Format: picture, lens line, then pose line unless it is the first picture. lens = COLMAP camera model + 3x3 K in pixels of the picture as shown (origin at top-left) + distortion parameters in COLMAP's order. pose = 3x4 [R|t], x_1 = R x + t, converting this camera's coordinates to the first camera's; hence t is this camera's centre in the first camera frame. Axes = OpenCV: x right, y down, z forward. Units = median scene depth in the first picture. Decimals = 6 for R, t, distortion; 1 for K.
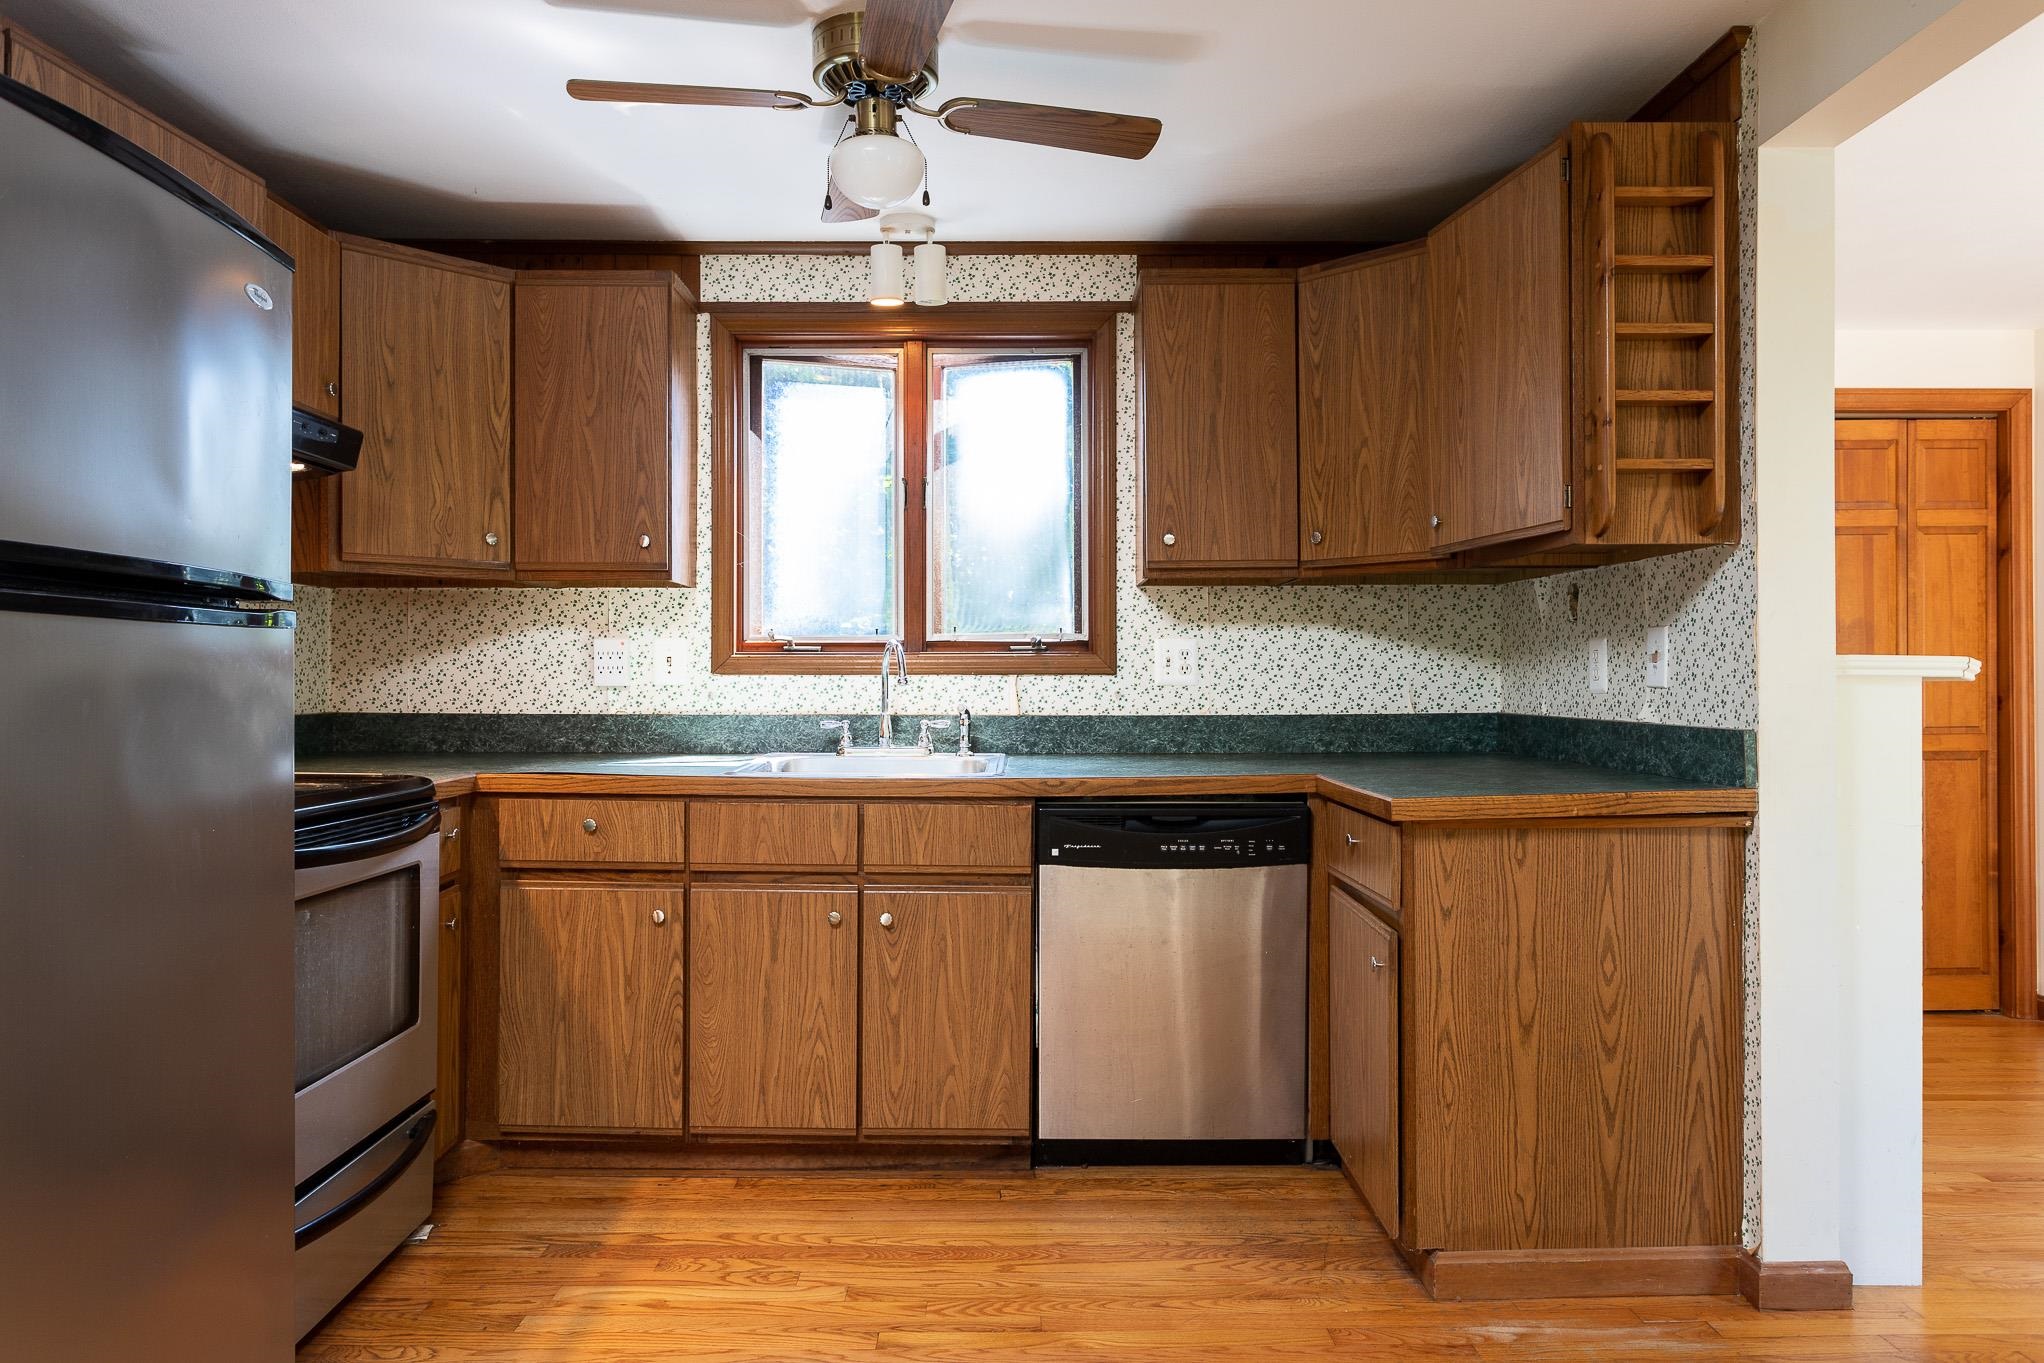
lens RADIAL K [[1398.2, 0, 1022.0], [0, 1398.2, 681.5], [0, 0, 1]] dist [-0.002519, 0.002590]
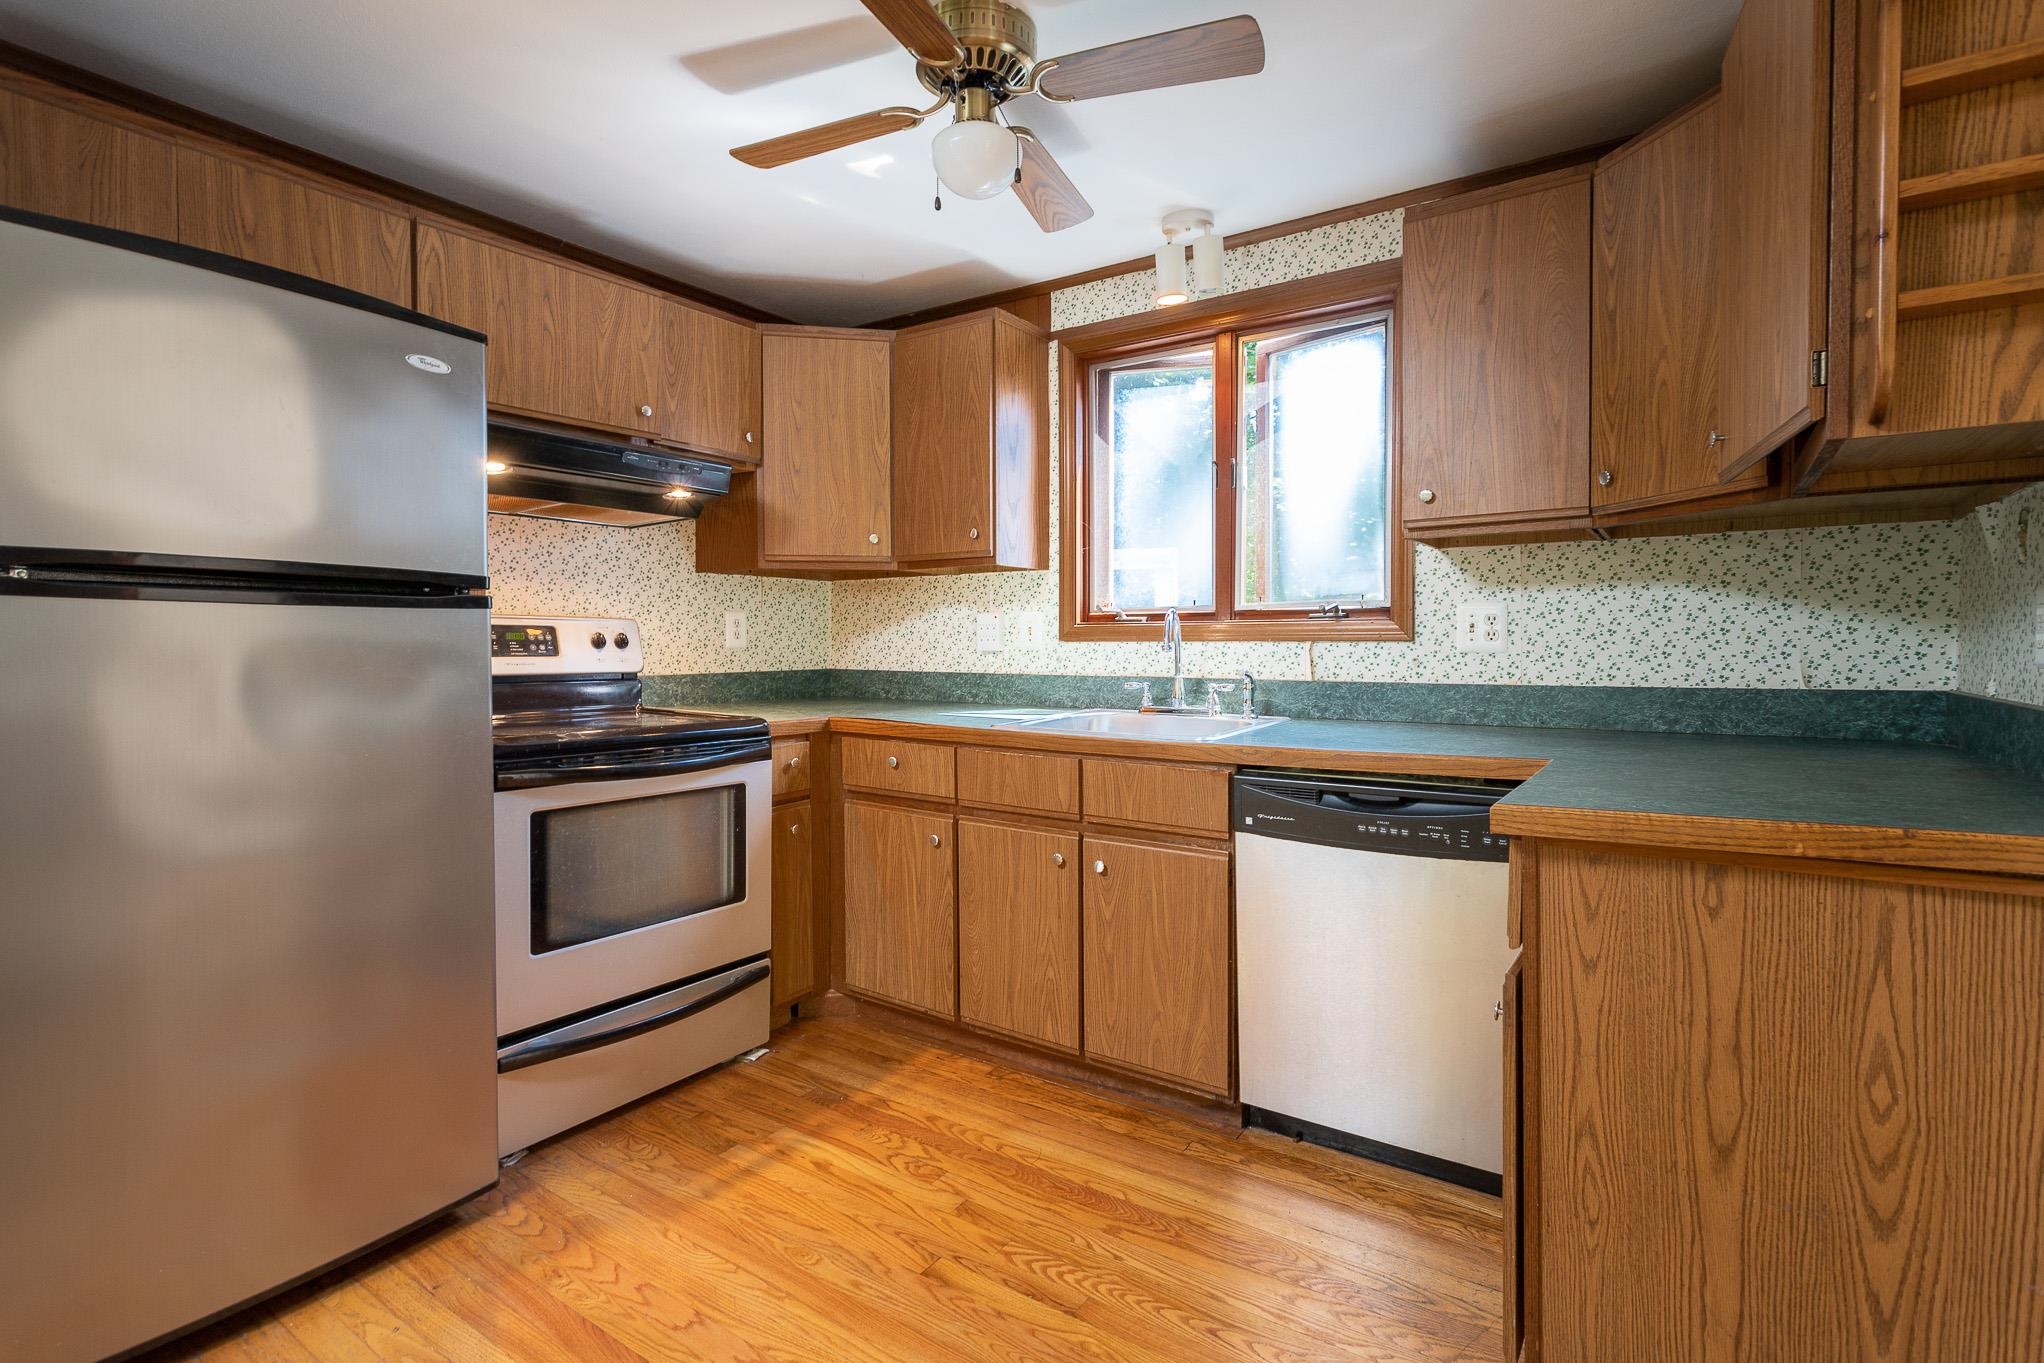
lens RADIAL K [[997.2, 0, 1027.2], [0, 997.2, 672.7], [0, 0, 1]] dist [0.000961, 0.001038]
pose [[0.812969, 0.016810, -0.582065, 0.283986], [-0.001571, 0.999643, 0.026674, -0.001196], [0.582305, -0.020771, 0.812705, 0.313203]]
